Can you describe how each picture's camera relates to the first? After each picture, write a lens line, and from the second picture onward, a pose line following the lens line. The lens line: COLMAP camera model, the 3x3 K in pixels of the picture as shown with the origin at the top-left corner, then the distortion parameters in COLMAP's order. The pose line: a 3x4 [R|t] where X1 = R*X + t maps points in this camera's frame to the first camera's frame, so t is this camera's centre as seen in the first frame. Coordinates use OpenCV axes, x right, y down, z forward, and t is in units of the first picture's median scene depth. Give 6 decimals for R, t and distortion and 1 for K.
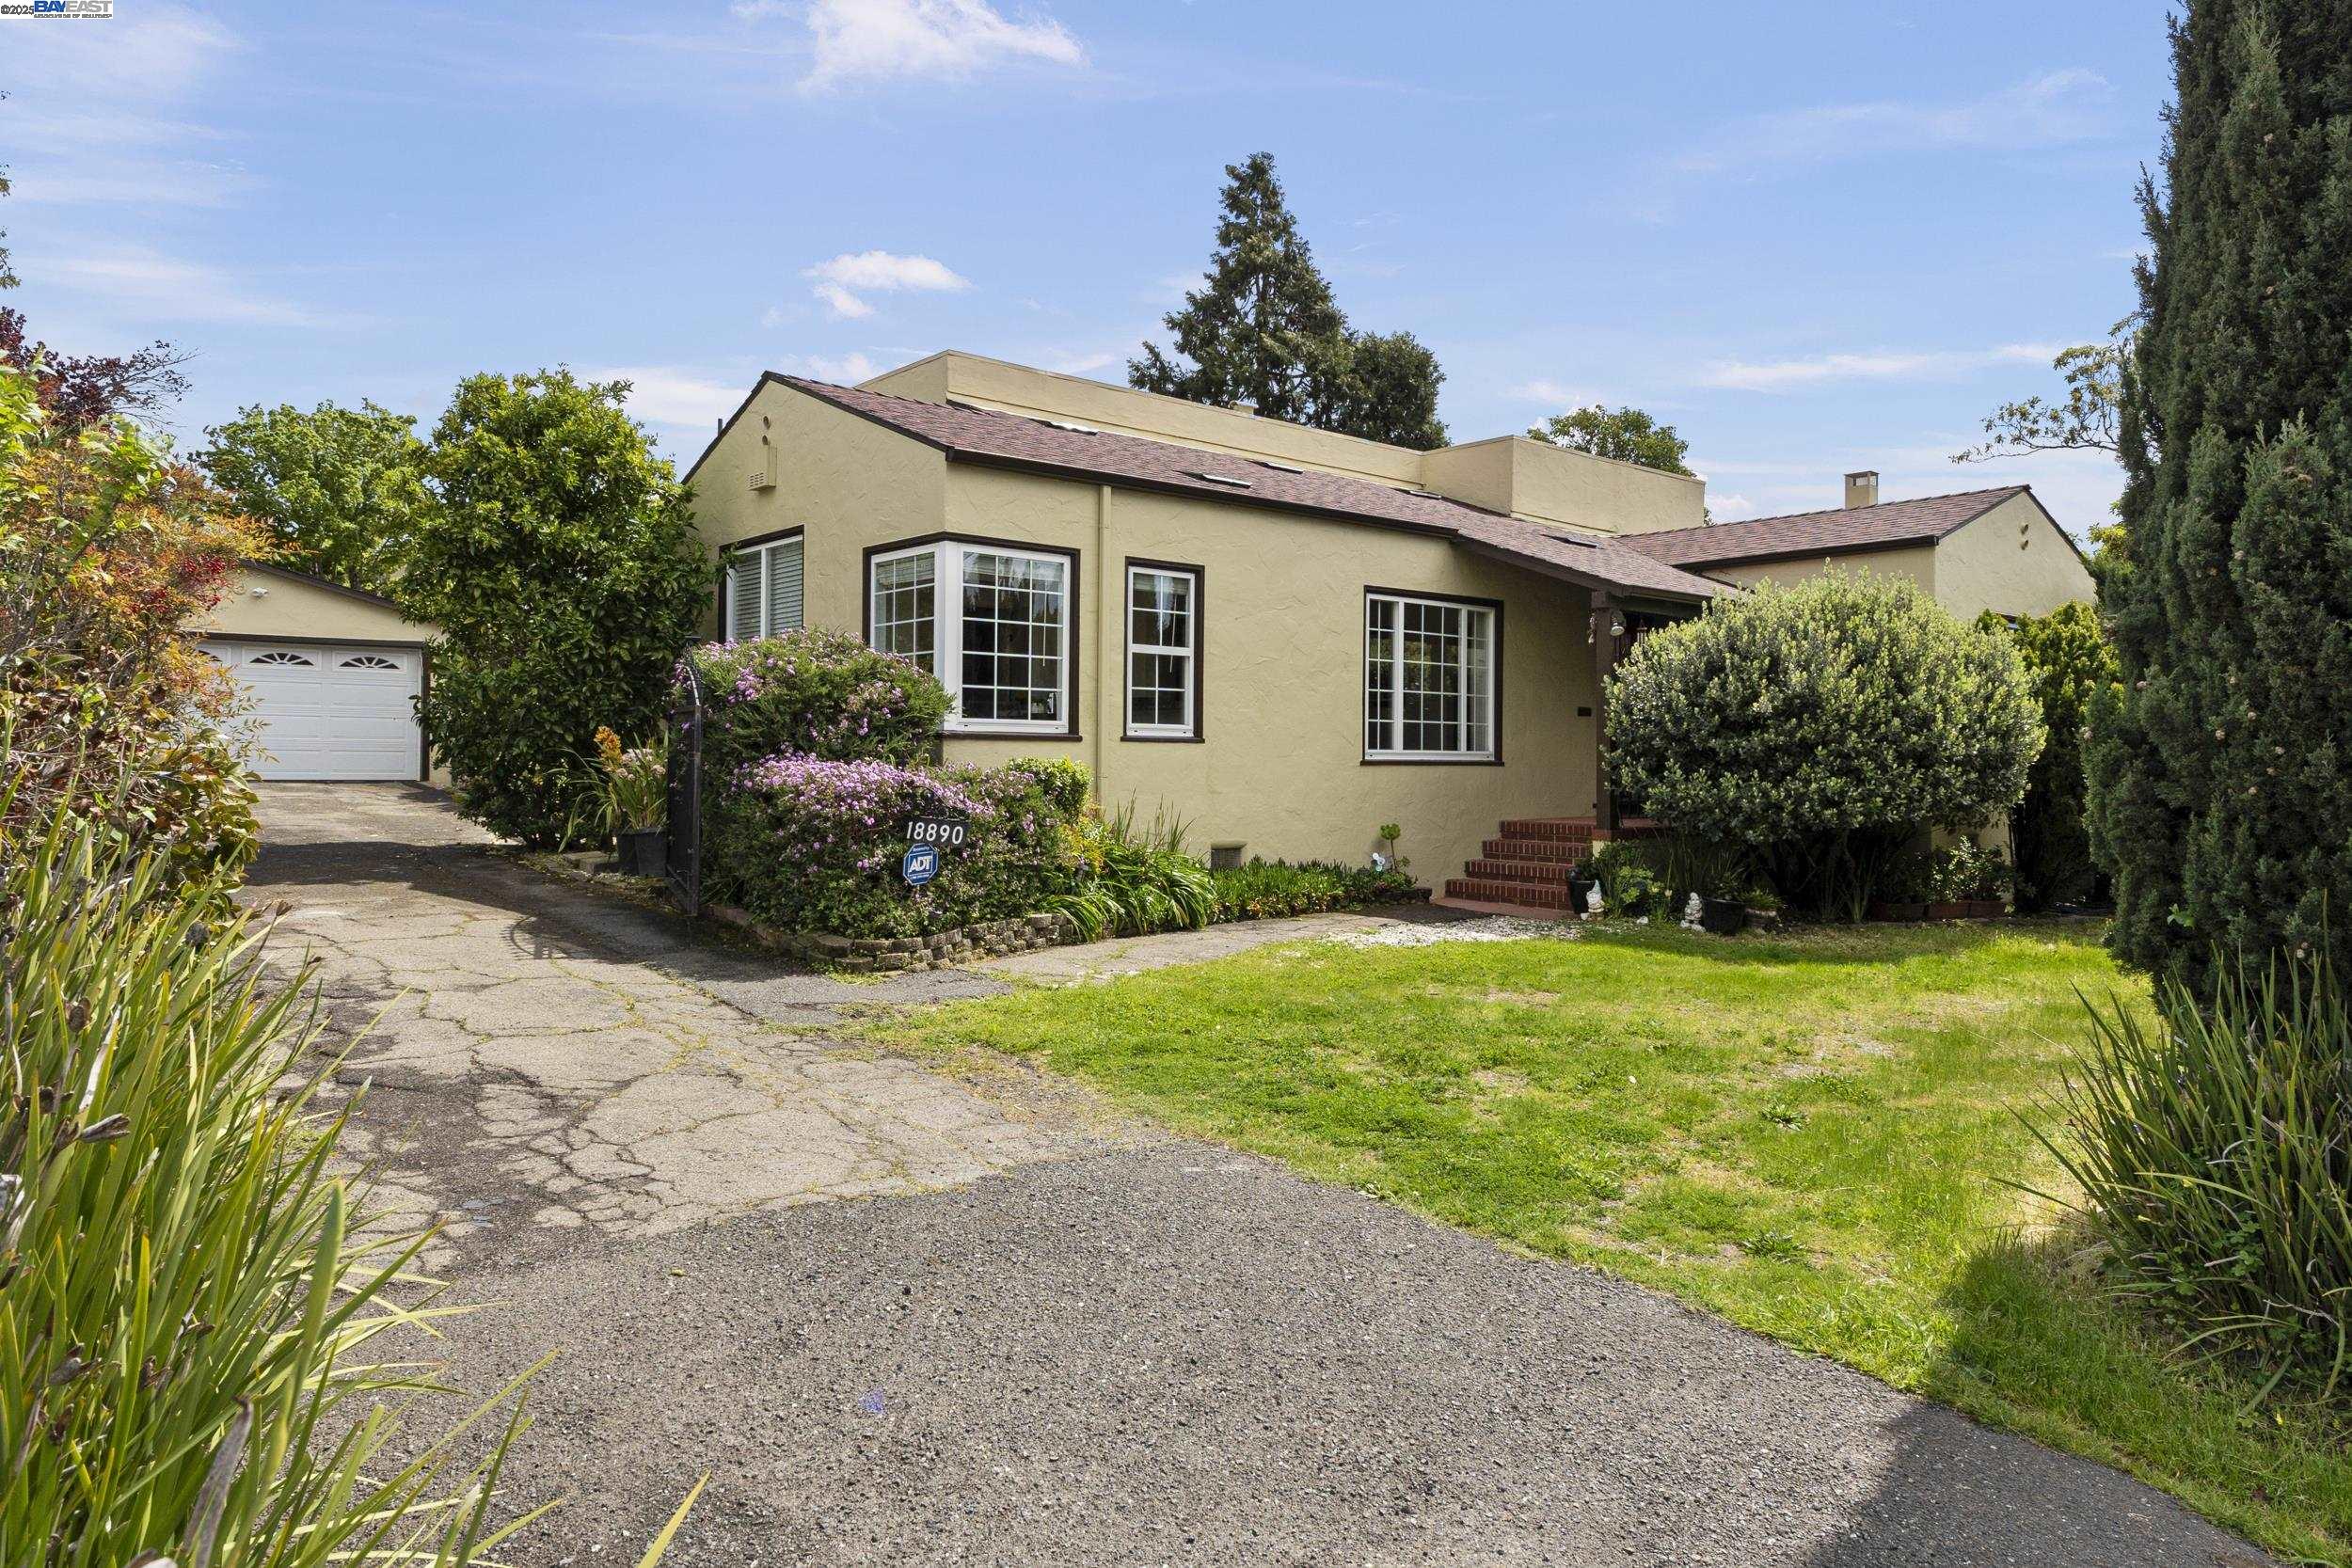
lens RADIAL K [[1494.6, 0, 1187.2], [0, 1494.6, 752.0], [0, 0, 1]] dist [-0.001421, -0.000178]
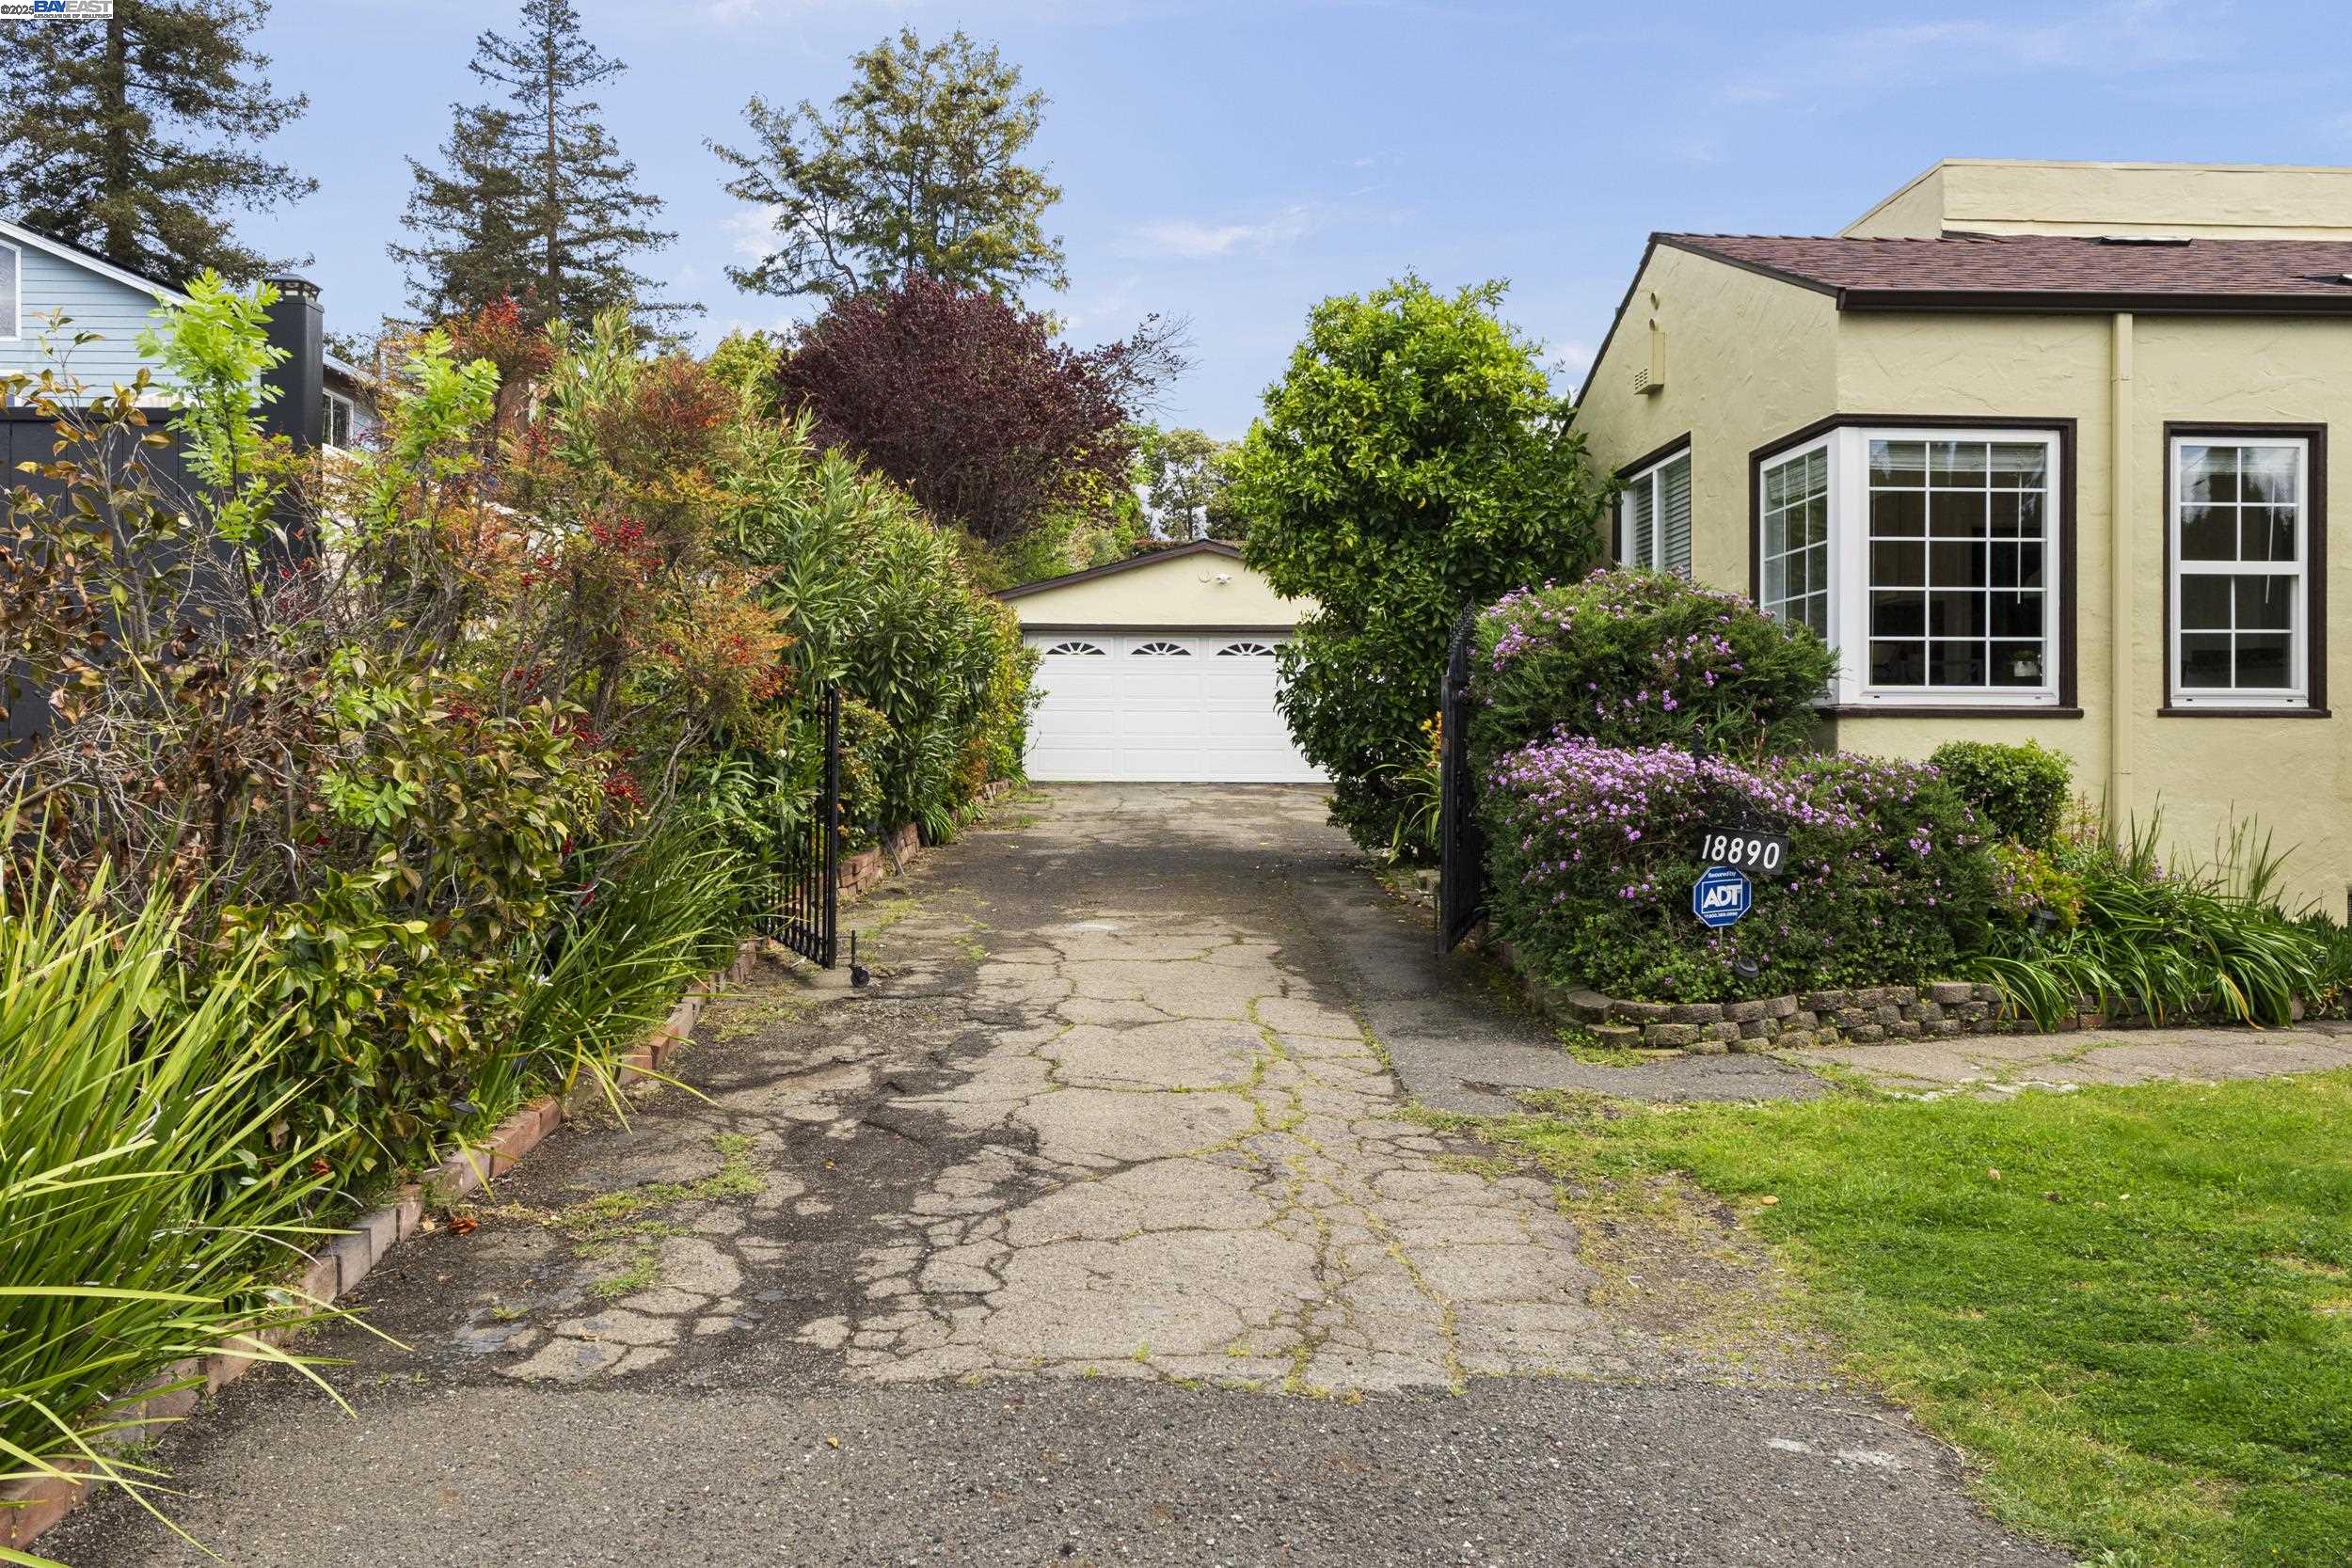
lens RADIAL K [[1867.3, 0, 1173.0], [0, 1867.3, 746.8], [0, 0, 1]] dist [0.006786, -0.004005]
pose [[0.792127, -0.009770, -0.610278, 0.118159], [0.007568, 0.999952, -0.006184, 0.007962], [0.610309, 0.000280, 0.792163, 0.137445]]
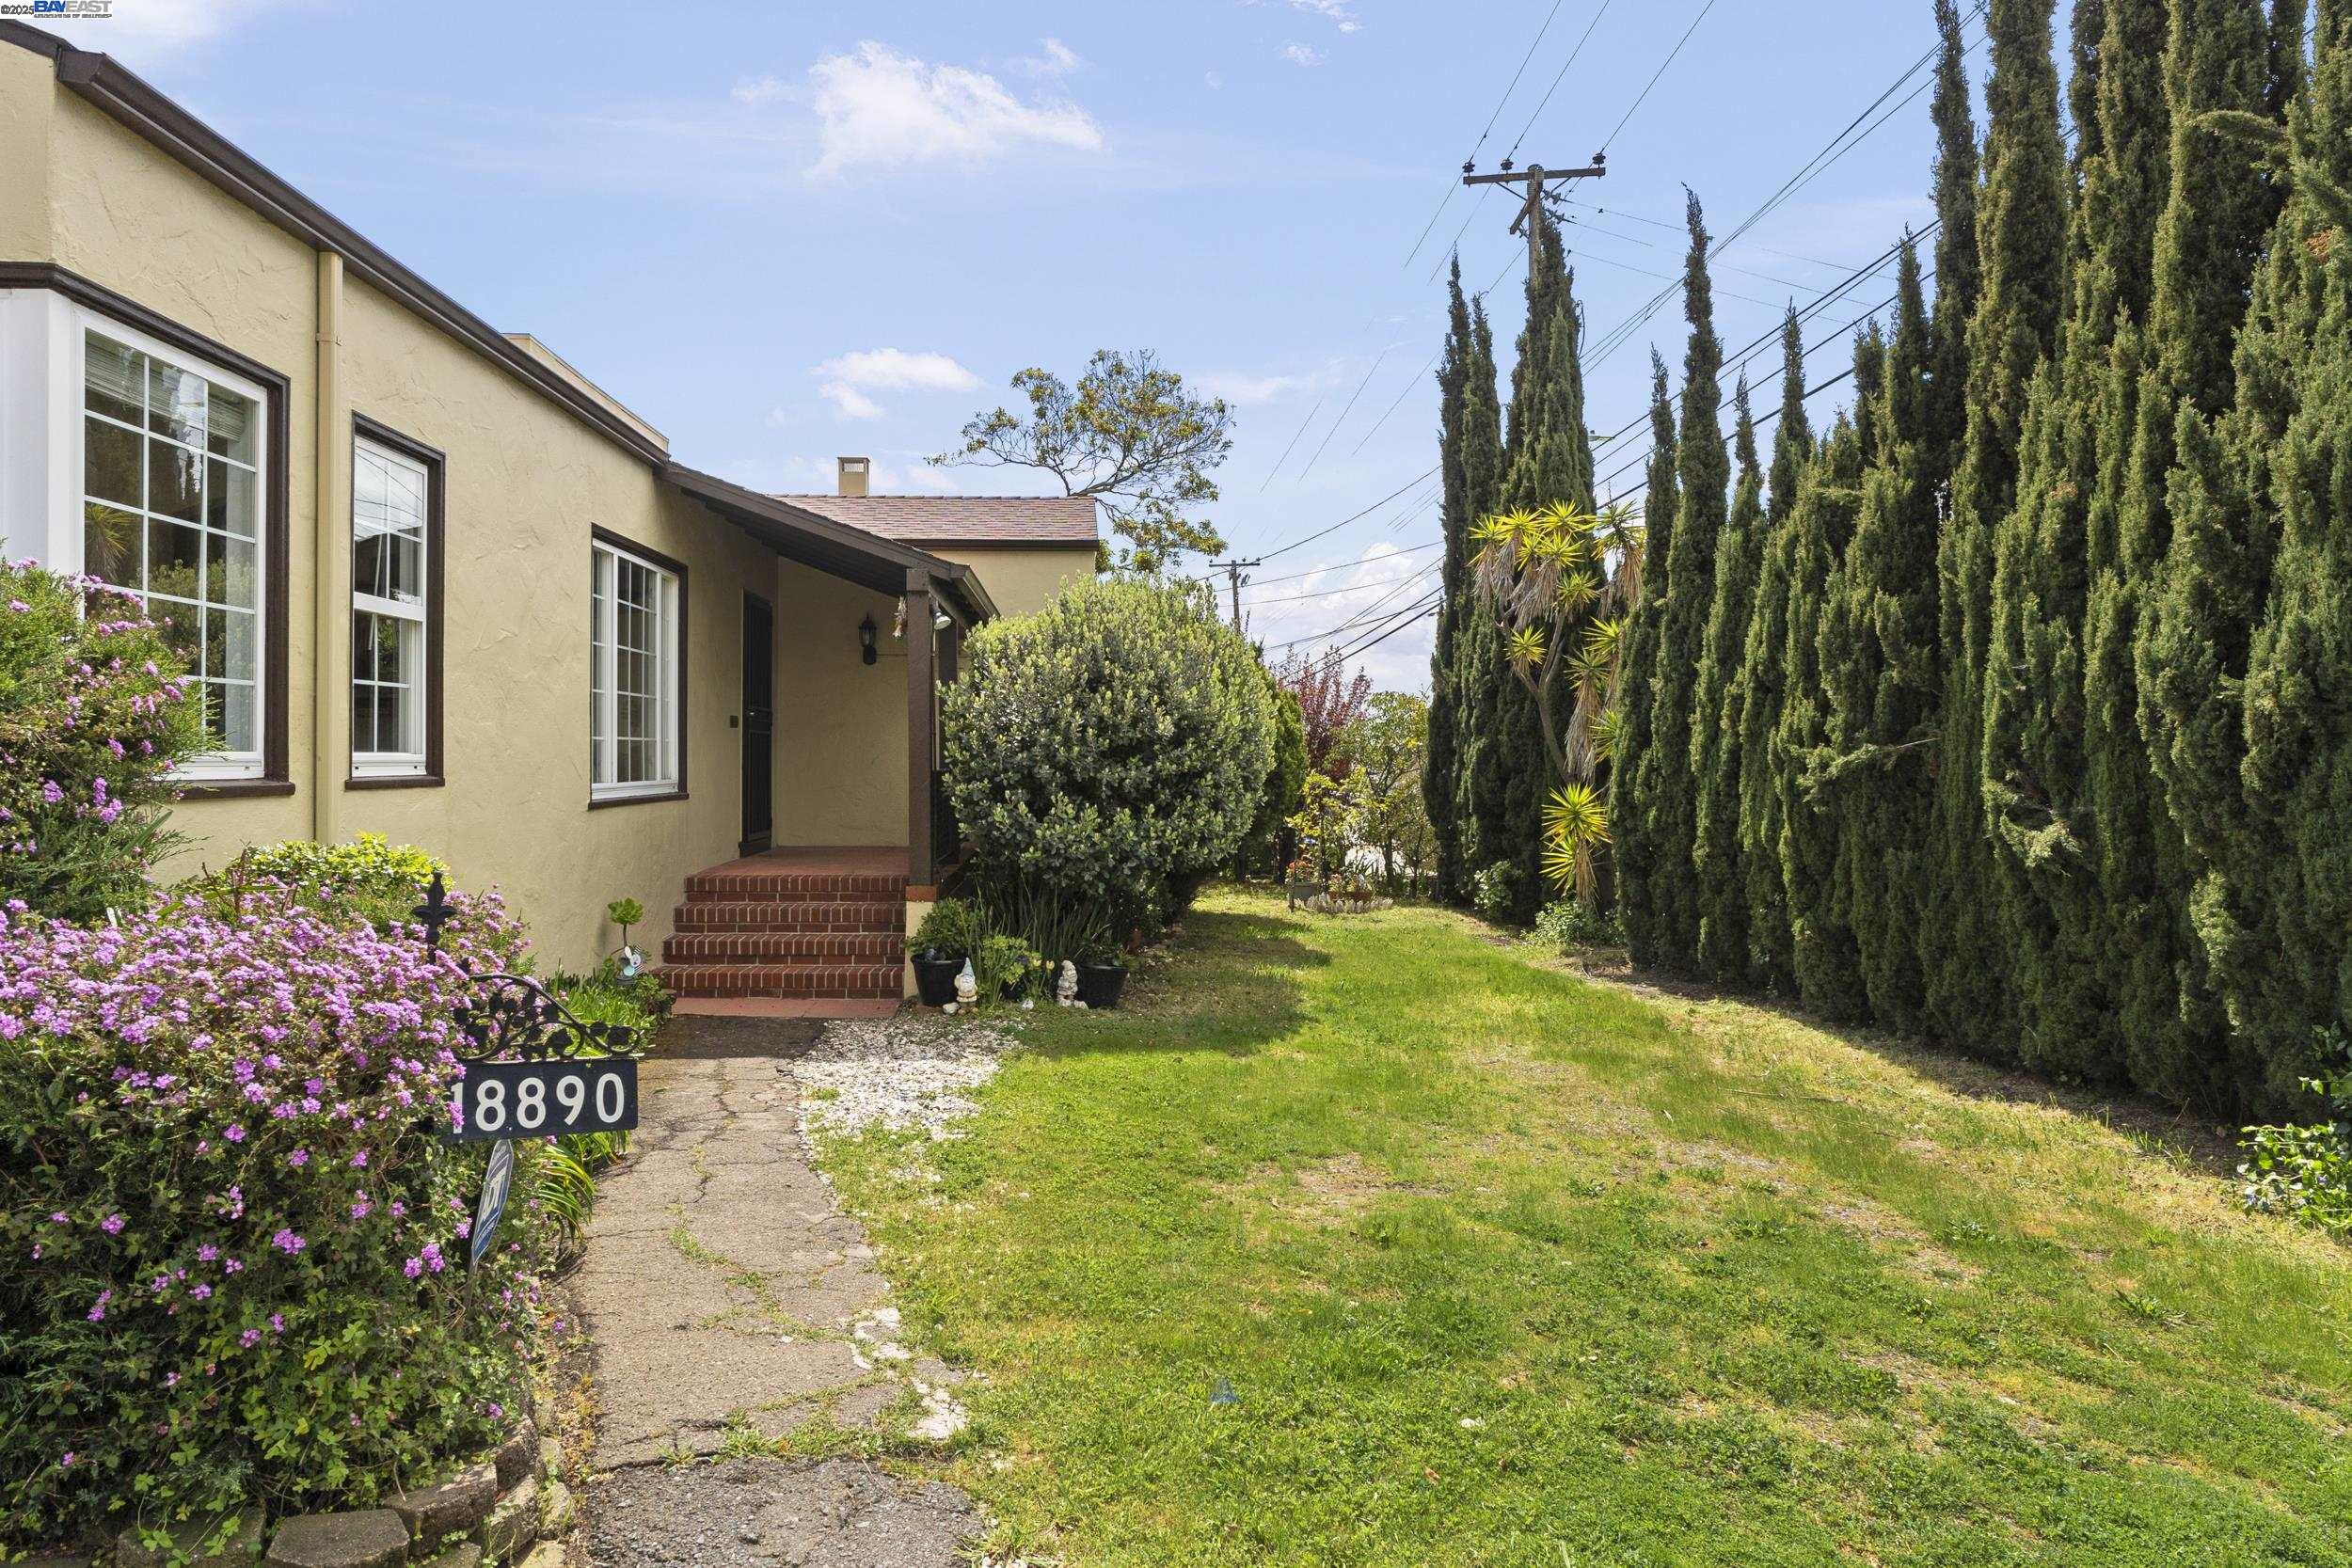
lens RADIAL K [[1494.6, 0, 1187.2], [0, 1494.6, 752.0], [0, 0, 1]] dist [-0.001421, -0.000178]
pose [[0.614159, -0.006117, 0.789159, -0.286774], [0.000614, 0.999973, 0.007273, -0.025547], [-0.789182, -0.003982, 0.614146, 0.536419]]
